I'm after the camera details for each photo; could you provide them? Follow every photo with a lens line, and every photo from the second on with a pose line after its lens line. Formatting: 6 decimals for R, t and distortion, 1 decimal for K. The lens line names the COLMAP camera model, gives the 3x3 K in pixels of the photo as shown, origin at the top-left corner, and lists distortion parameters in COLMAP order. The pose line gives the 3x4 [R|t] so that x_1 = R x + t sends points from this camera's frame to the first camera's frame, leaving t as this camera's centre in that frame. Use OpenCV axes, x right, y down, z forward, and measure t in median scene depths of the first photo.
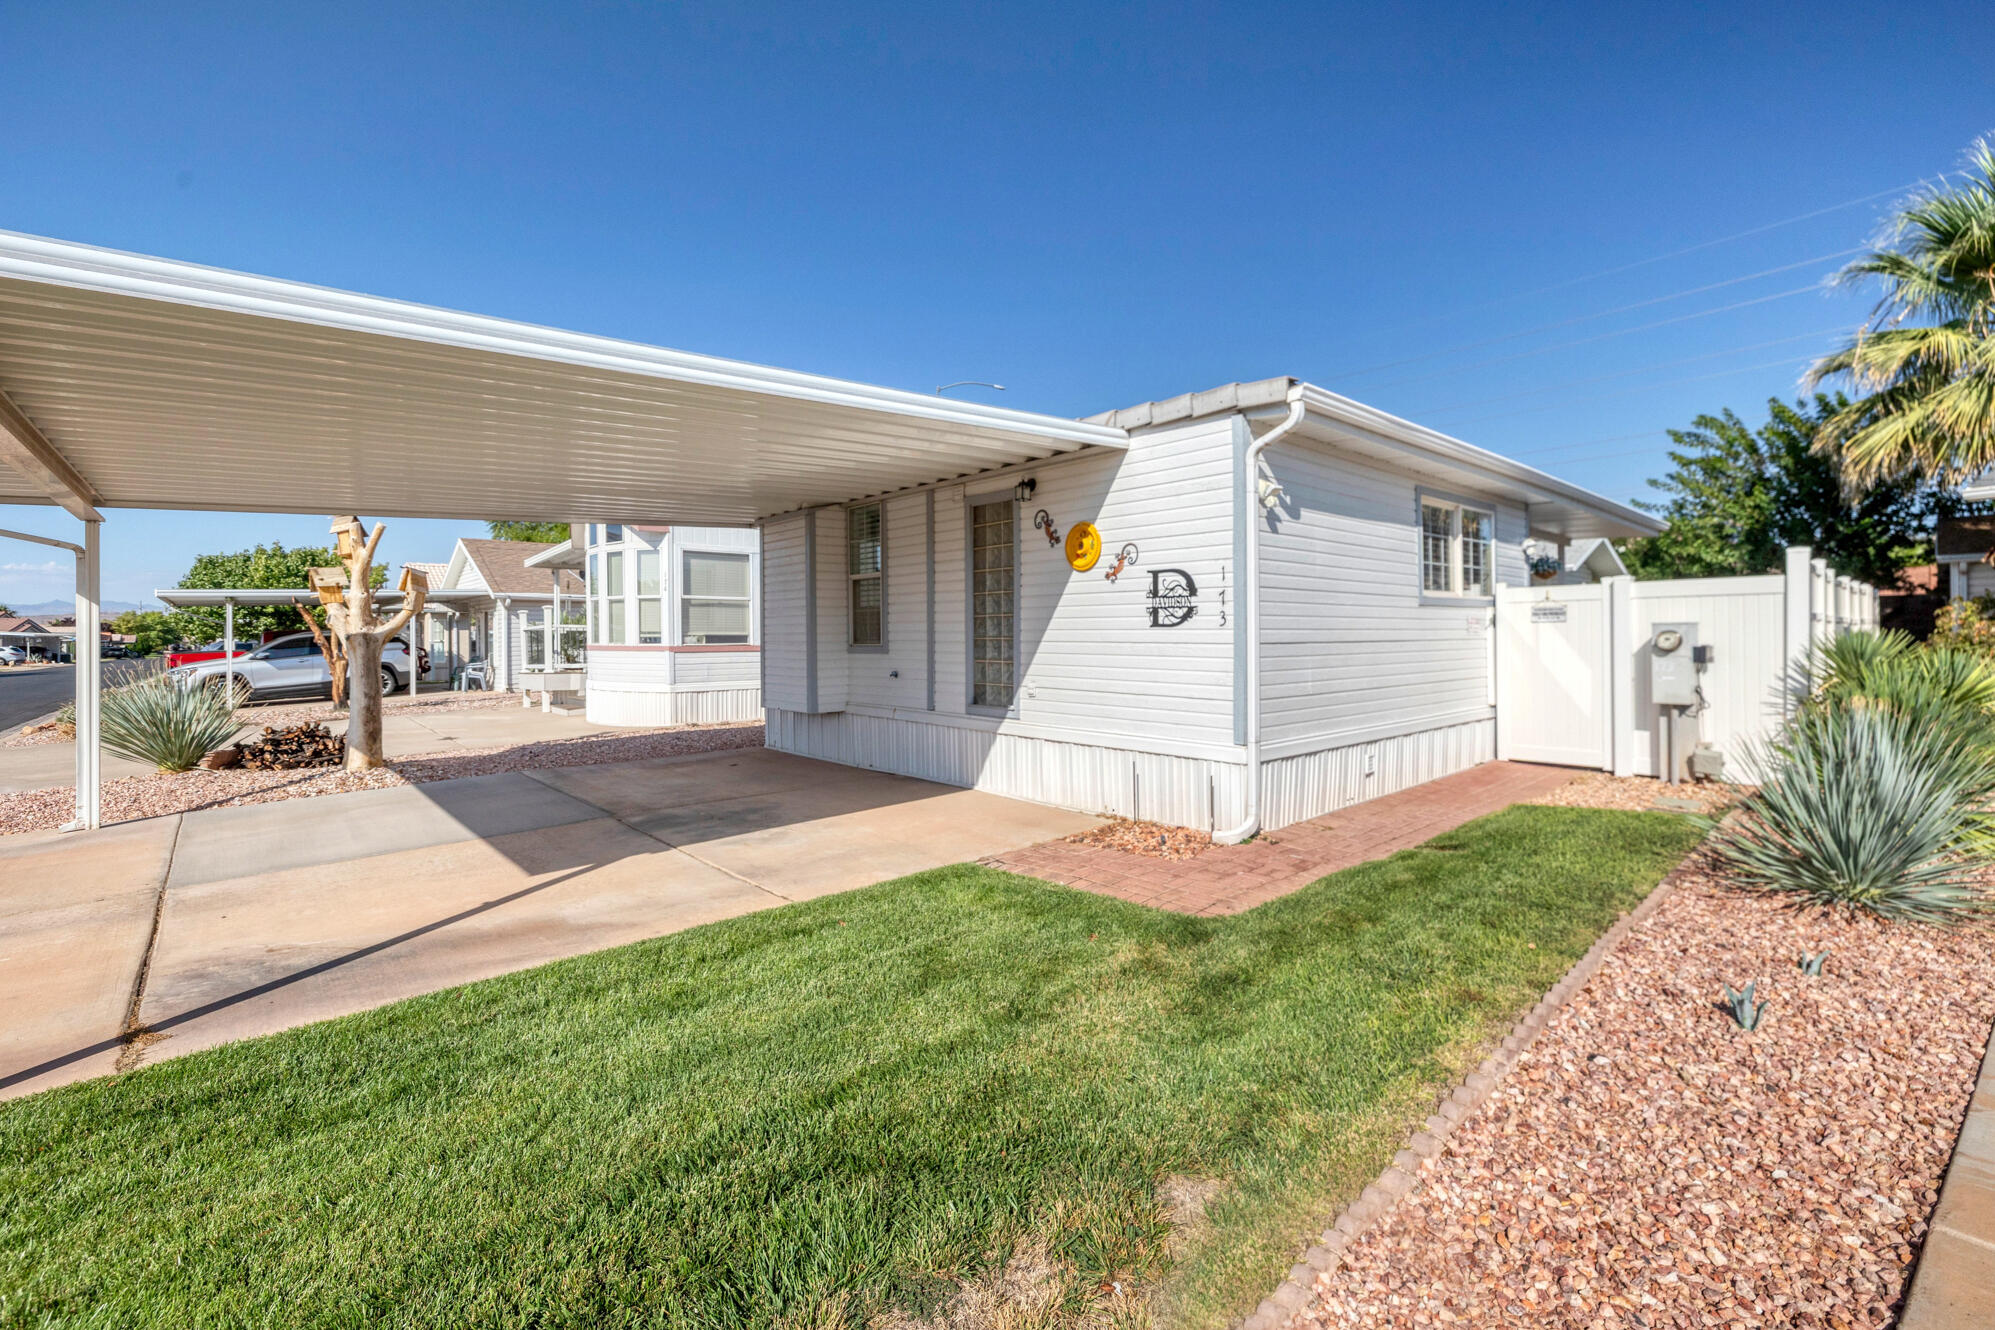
lens RADIAL K [[861.3, 0, 989.9], [0, 861.3, 649.6], [0, 0, 1]] dist [0.004308, 0.000113]
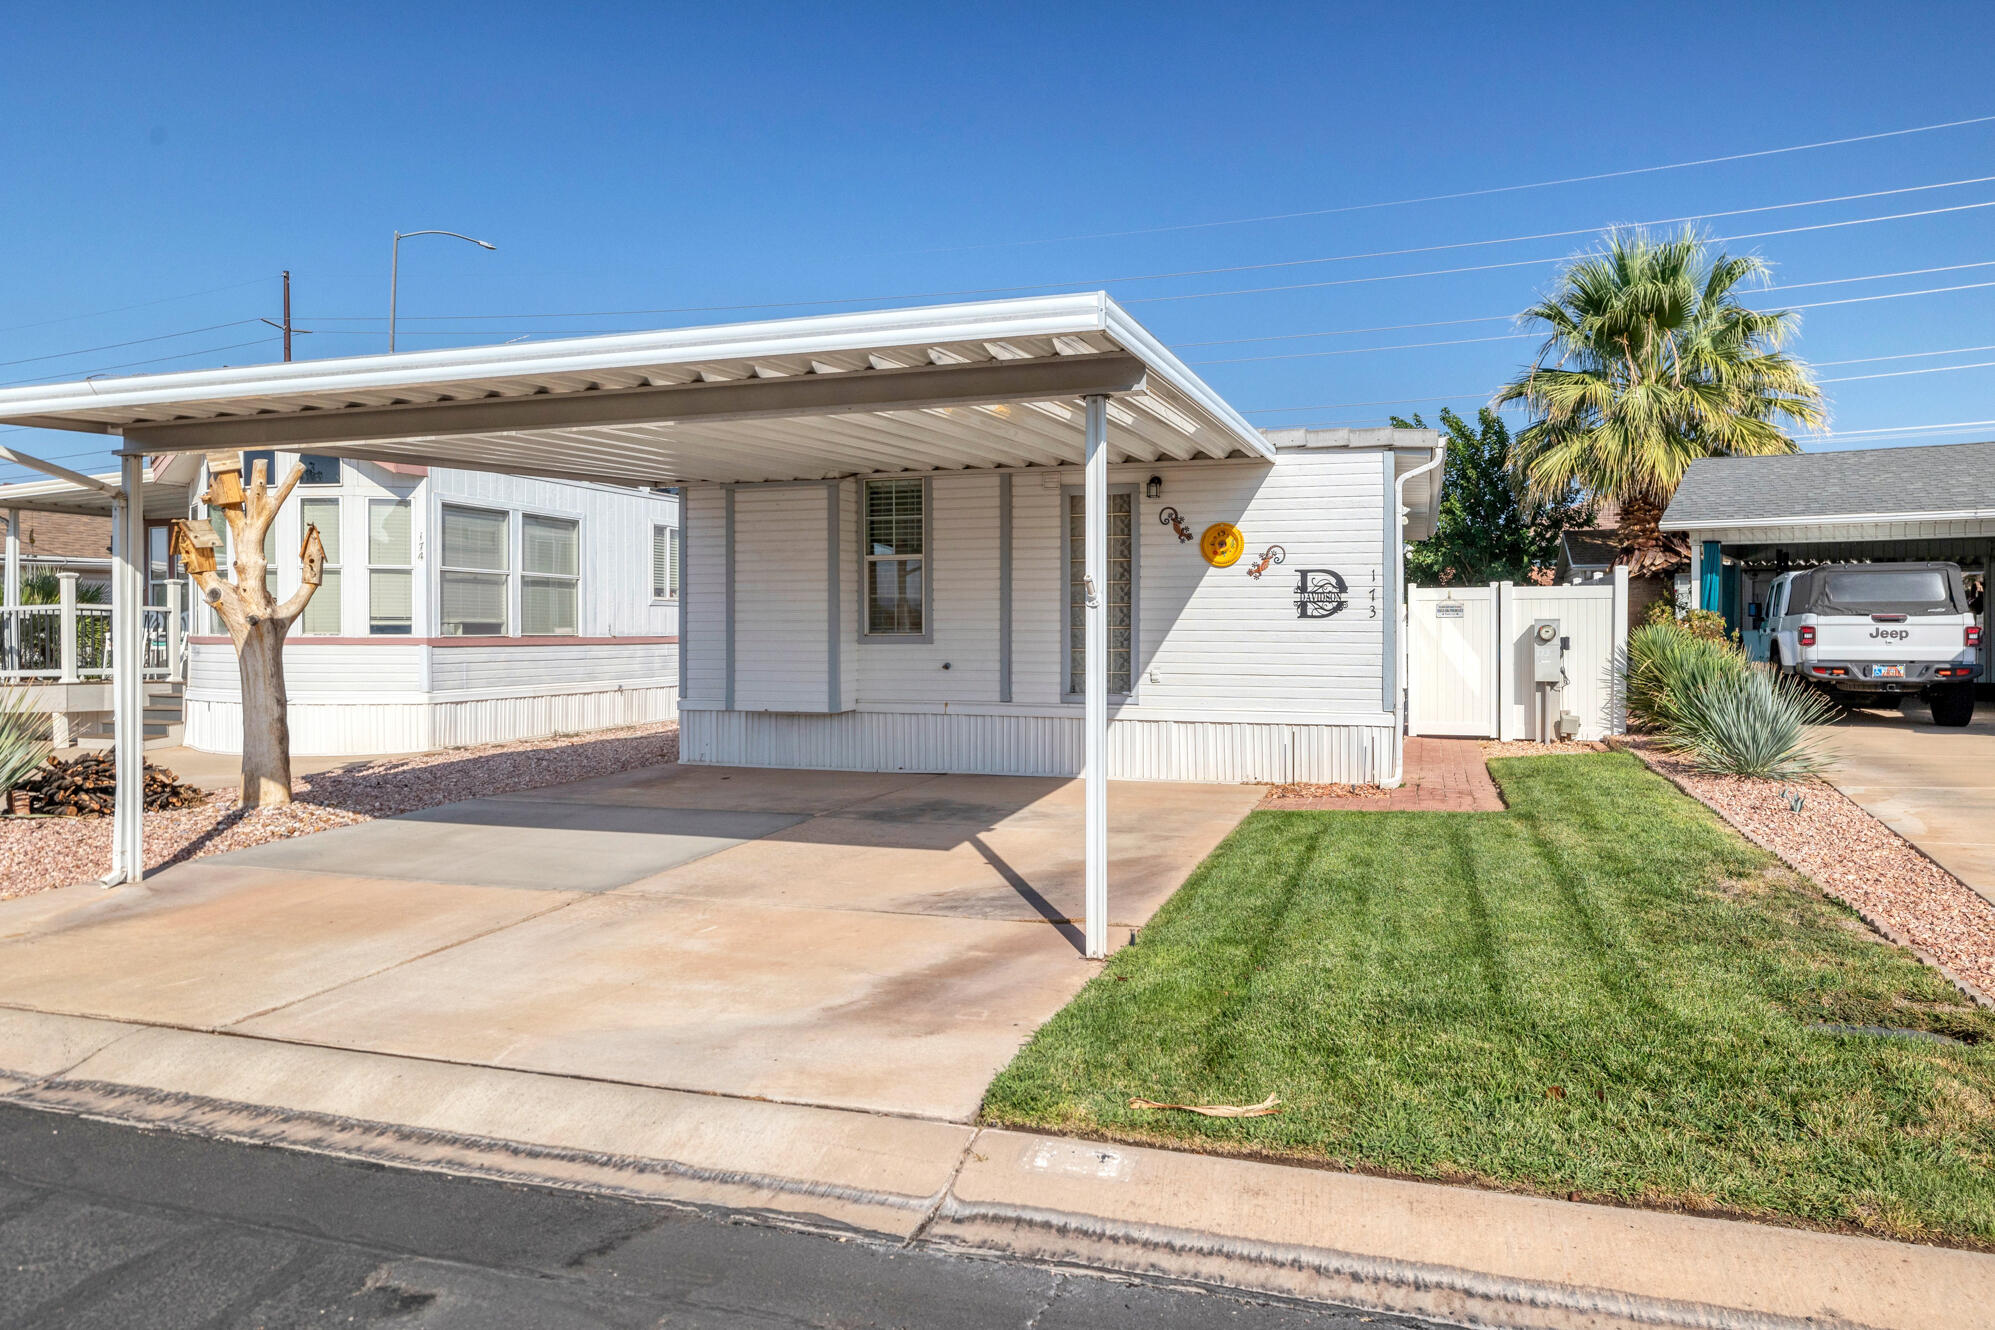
lens RADIAL K [[1326.2, 0, 1001.3], [0, 1326.2, 661.0], [0, 0, 1]] dist [-0.000011, -0.000281]
pose [[0.863684, -0.005682, 0.504002, -0.918088], [0.003024, 0.999977, 0.006090, 0.017301], [-0.504025, -0.003735, 0.863681, -0.305773]]
